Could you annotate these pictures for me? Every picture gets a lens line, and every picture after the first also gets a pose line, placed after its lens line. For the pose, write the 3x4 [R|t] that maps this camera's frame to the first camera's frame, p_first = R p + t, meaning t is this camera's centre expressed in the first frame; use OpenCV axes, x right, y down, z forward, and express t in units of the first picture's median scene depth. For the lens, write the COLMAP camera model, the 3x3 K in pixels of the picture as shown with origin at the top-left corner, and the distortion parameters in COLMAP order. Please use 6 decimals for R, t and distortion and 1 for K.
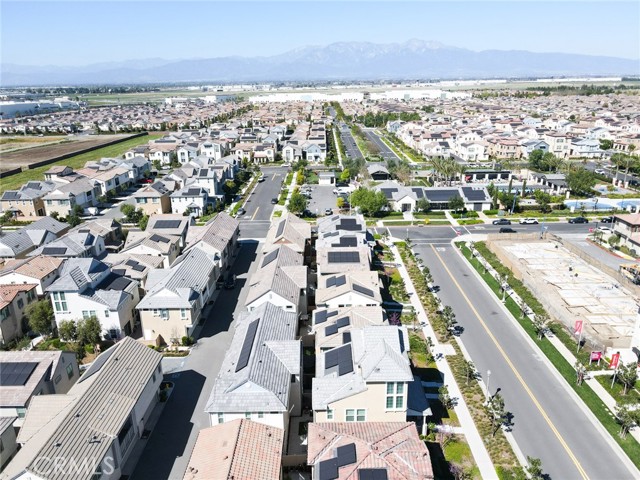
lens RADIAL K [[469.9, 0, 320.0], [0, 469.9, 240.0], [0, 0, 1]] dist [0.011338, 0.003345]
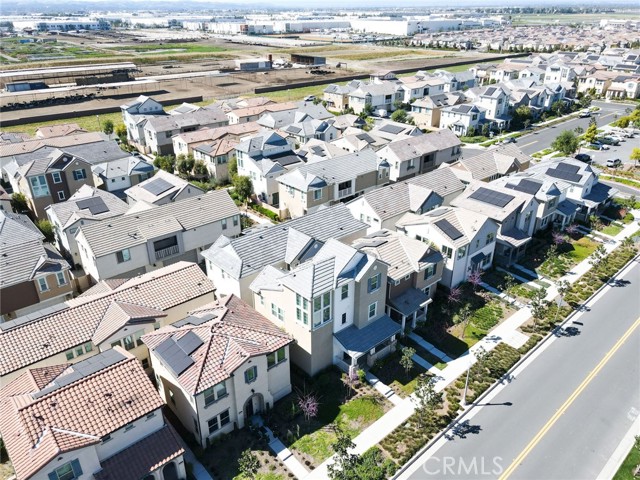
lens RADIAL K [[469.9, 0, 320.0], [0, 469.9, 240.0], [0, 0, 1]] dist [0.011338, 0.003345]
pose [[0.669903, 0.341053, -0.659479, 0.266806], [-0.243631, 0.940044, 0.238667, -0.010463], [0.701338, 0.000786, 0.712829, 0.128673]]
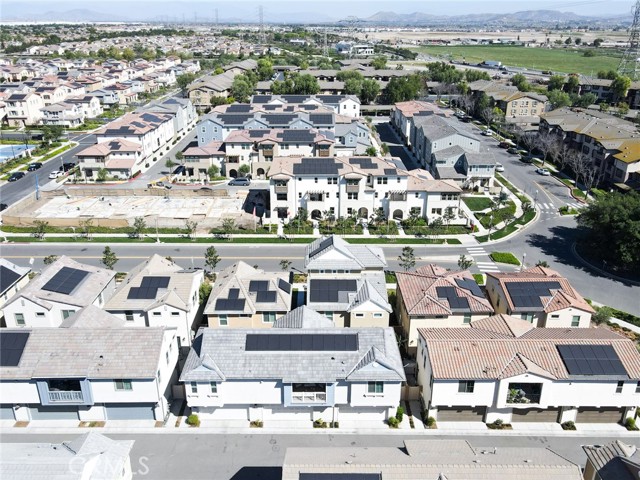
lens RADIAL K [[478.3, 0, 319.2], [0, 478.3, 196.0], [0, 0, 1]] dist [0.002875, 0.004852]
pose [[-0.019068, -0.323665, 0.945980, -0.374964], [0.308481, 0.898087, 0.313496, -0.117245], [-0.951039, 0.297795, 0.082720, 0.350034]]
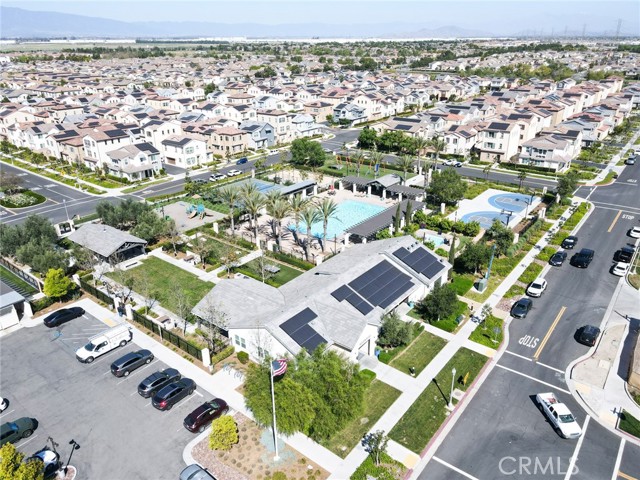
lens RADIAL K [[466.0, 0, 329.0], [0, 466.0, 240.6], [0, 0, 1]] dist [0.002313, 0.003290]
pose [[0.600408, -0.305505, 0.739038, -0.106447], [0.248265, 0.949697, 0.190892, -0.258579], [-0.760180, 0.068864, 0.646052, 0.806348]]
